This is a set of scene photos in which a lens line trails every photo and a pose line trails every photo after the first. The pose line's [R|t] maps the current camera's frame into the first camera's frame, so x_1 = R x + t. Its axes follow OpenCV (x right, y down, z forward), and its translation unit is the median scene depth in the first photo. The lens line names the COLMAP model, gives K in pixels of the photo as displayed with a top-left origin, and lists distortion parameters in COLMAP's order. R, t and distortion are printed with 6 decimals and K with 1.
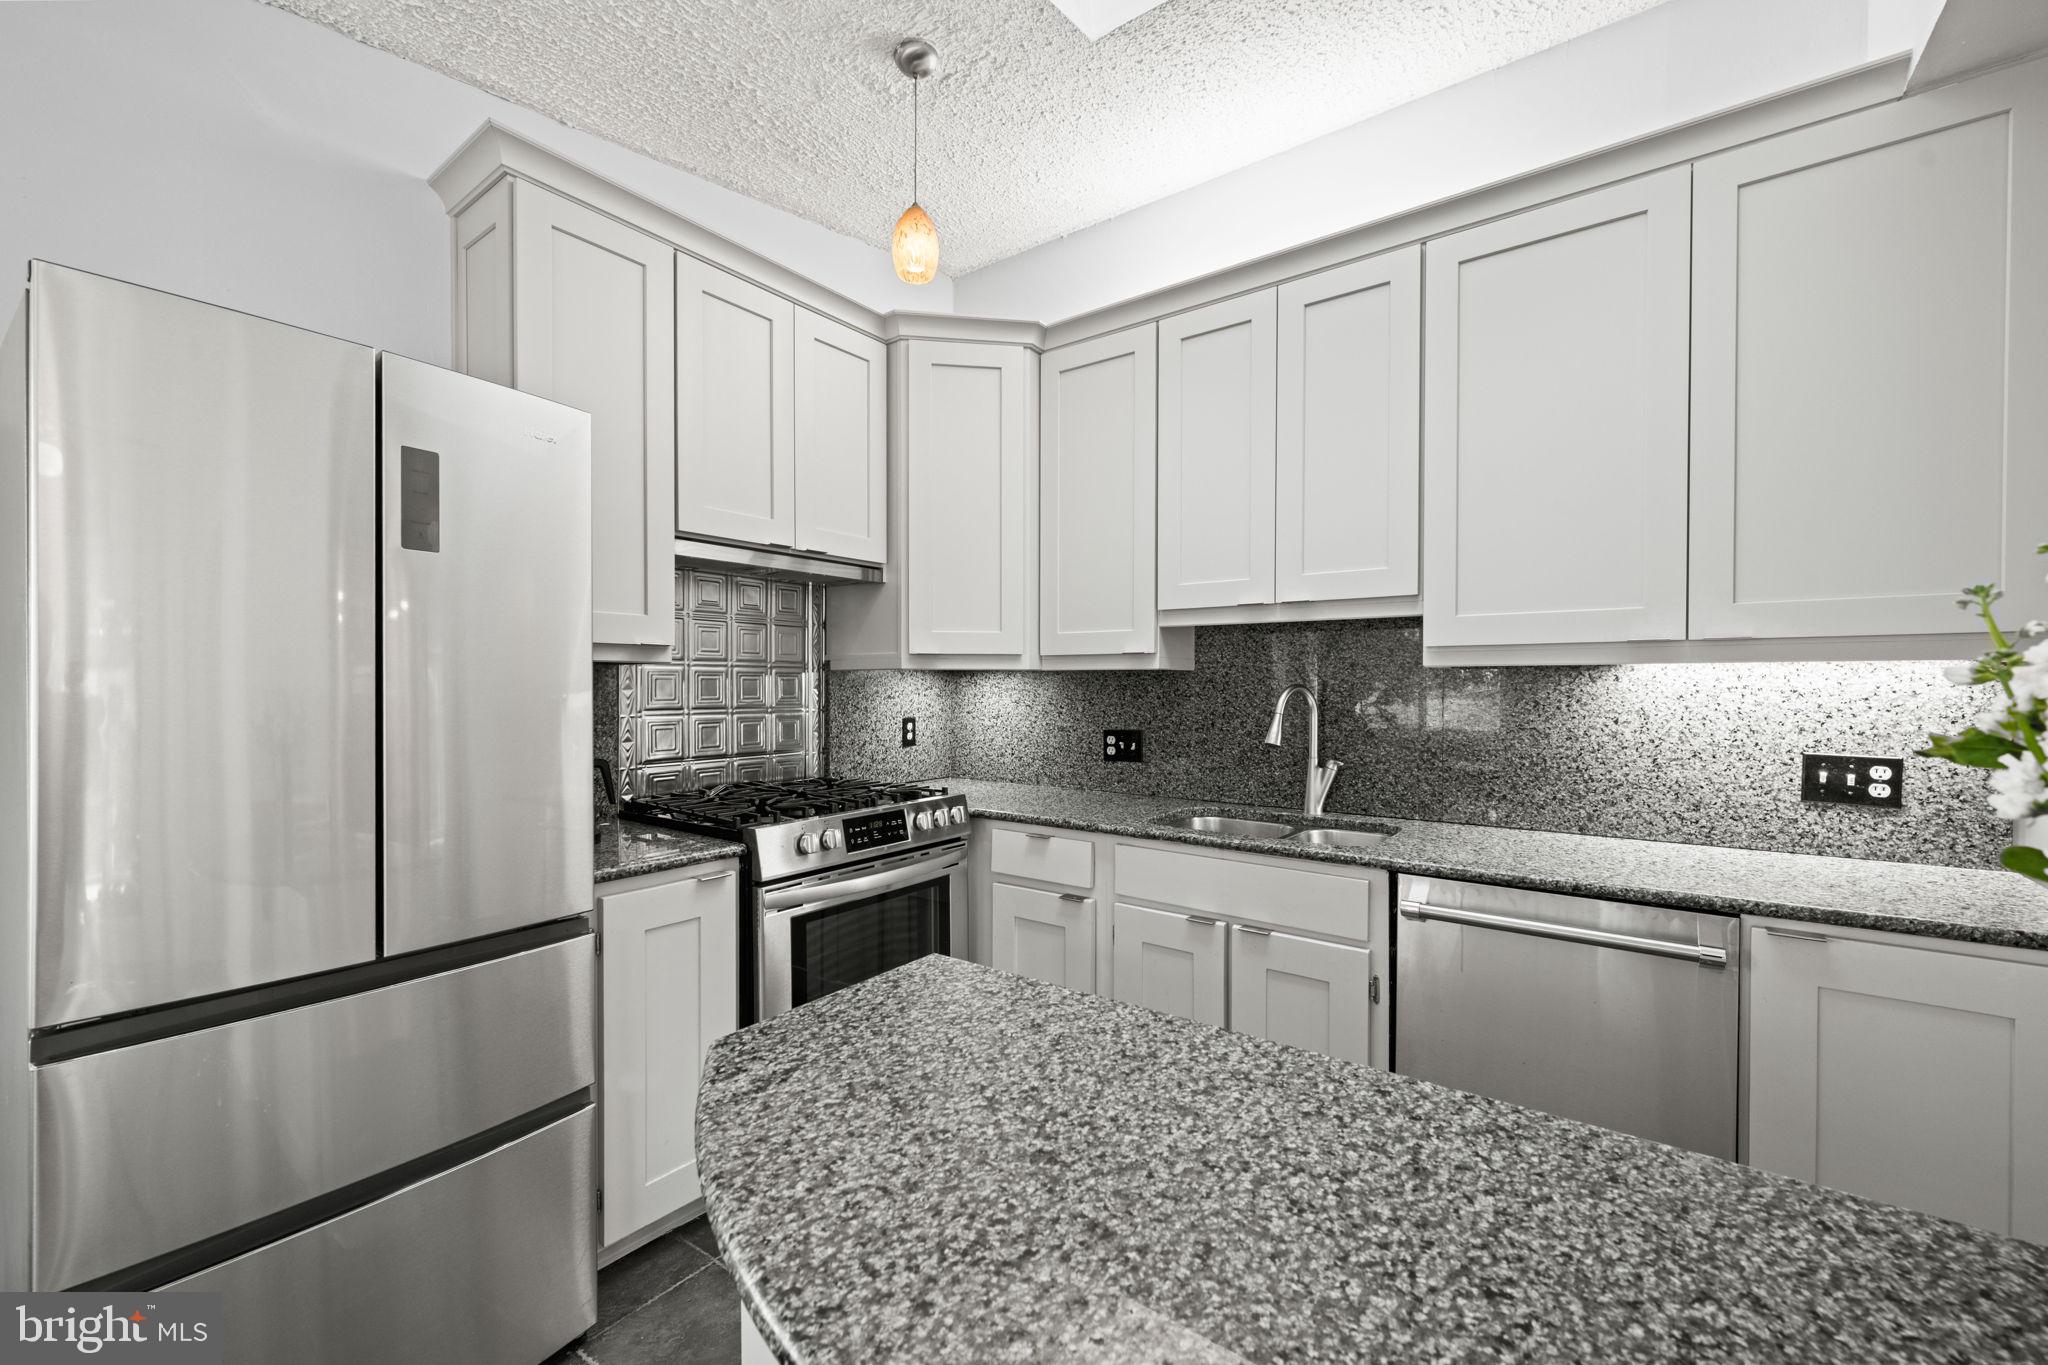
lens RADIAL K [[827.7, 0, 1025.2], [0, 827.7, 699.5], [0, 0, 1]] dist [0.000919, 0.000081]
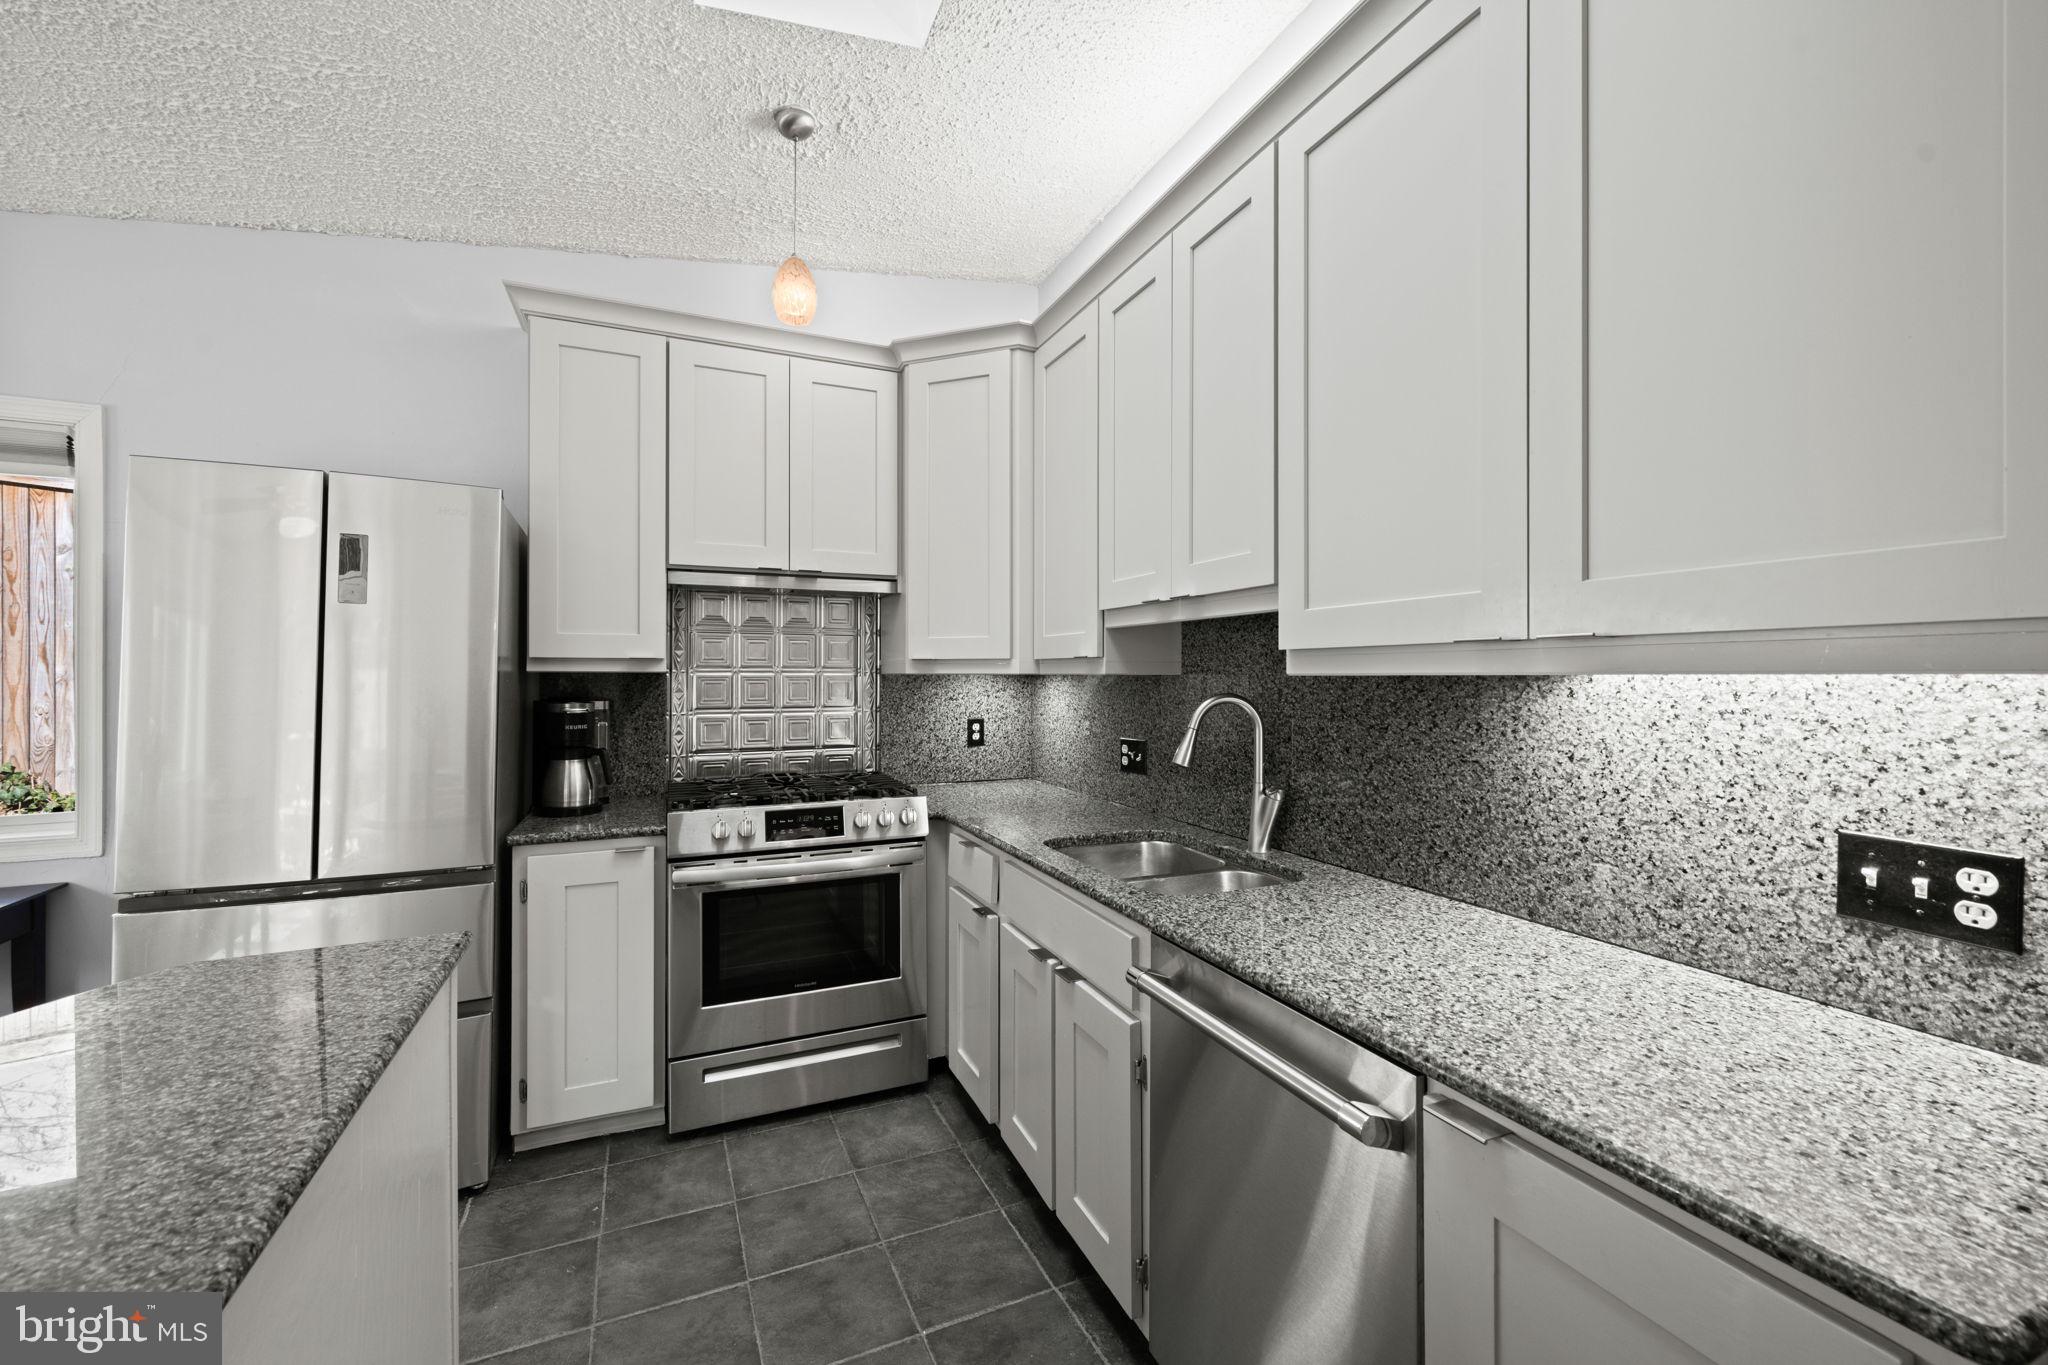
lens RADIAL K [[823.5, 0, 1034.7], [0, 823.5, 675.3], [0, 0, 1]] dist [0.003444, 0.000268]
pose [[0.871517, -0.000227, -0.490366, 0.661769], [-0.008816, 0.999831, -0.016132, -0.025363], [0.490286, 0.018382, 0.871368, 0.207966]]
